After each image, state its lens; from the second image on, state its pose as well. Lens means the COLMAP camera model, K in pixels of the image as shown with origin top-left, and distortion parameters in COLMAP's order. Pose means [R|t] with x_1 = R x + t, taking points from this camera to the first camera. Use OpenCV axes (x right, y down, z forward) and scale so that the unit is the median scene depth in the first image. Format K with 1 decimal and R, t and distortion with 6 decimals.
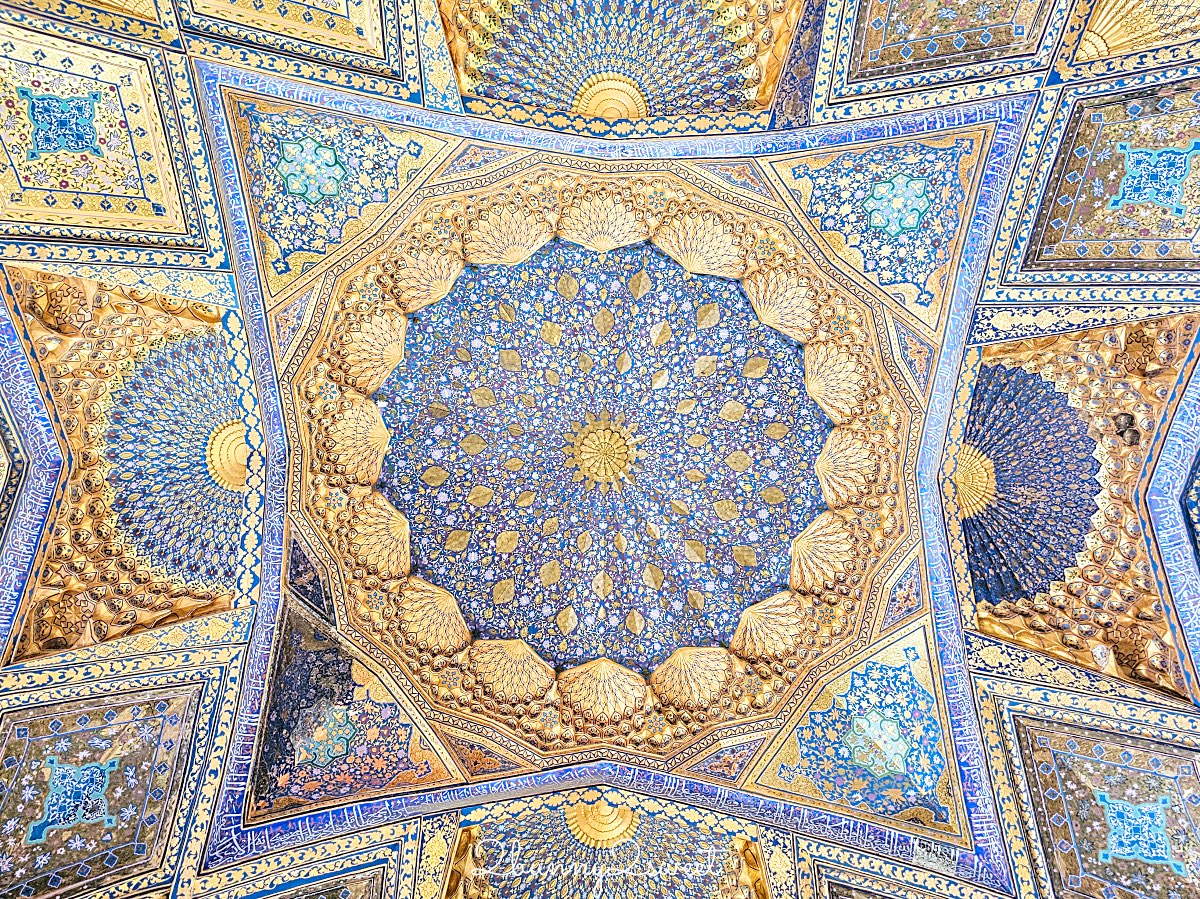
lens RADIAL K [[827.7, 0, 594.9], [0, 827.7, 415.2], [0, 0, 1]] dist [0.073316, -0.072837]
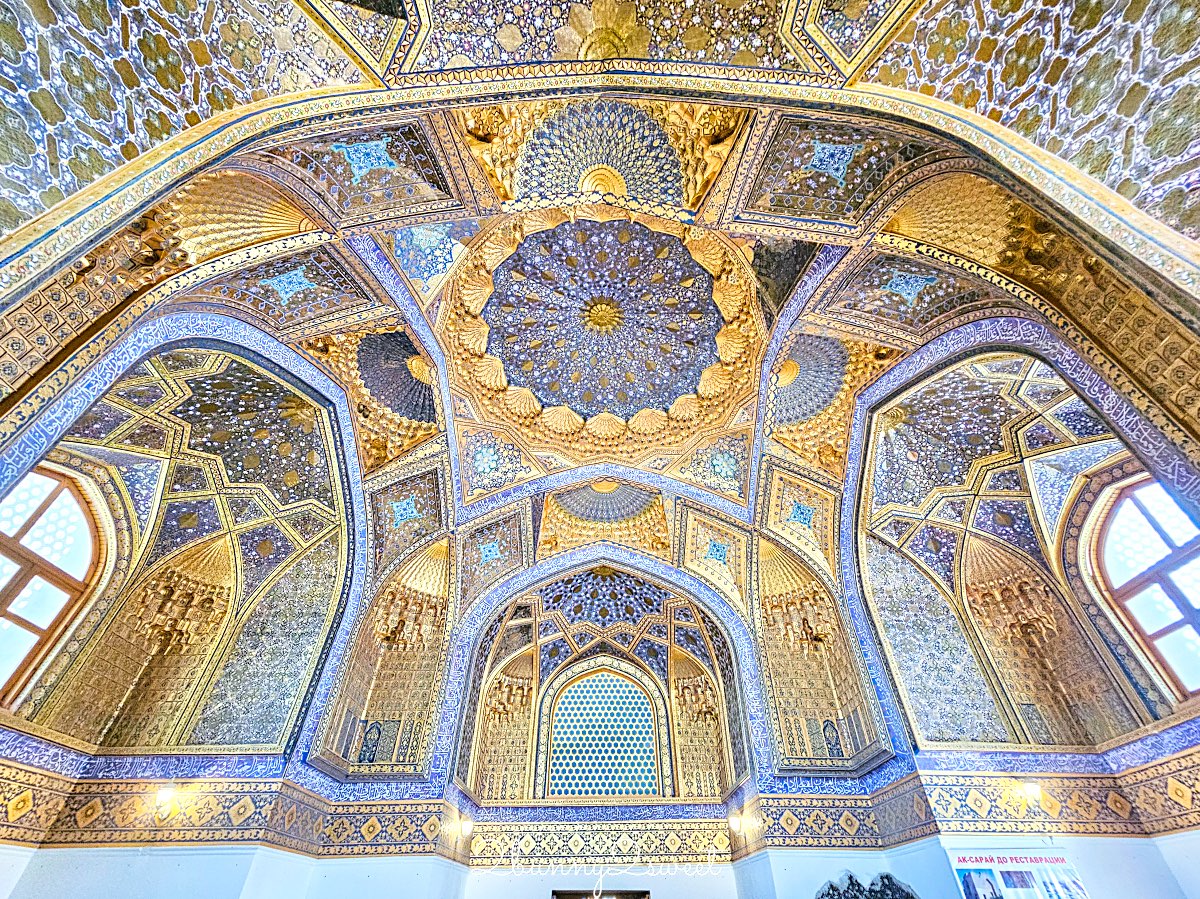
lens RADIAL K [[517.7, 0, 604.3], [0, 517.7, 453.4], [0, 0, 1]] dist [-0.001113, 0.001251]
pose [[-0.999722, 0.023497, -0.001755, 0.020371], [-0.013844, -0.645978, -0.763230, 0.908483], [-0.019067, -0.762994, 0.646124, 0.047131]]
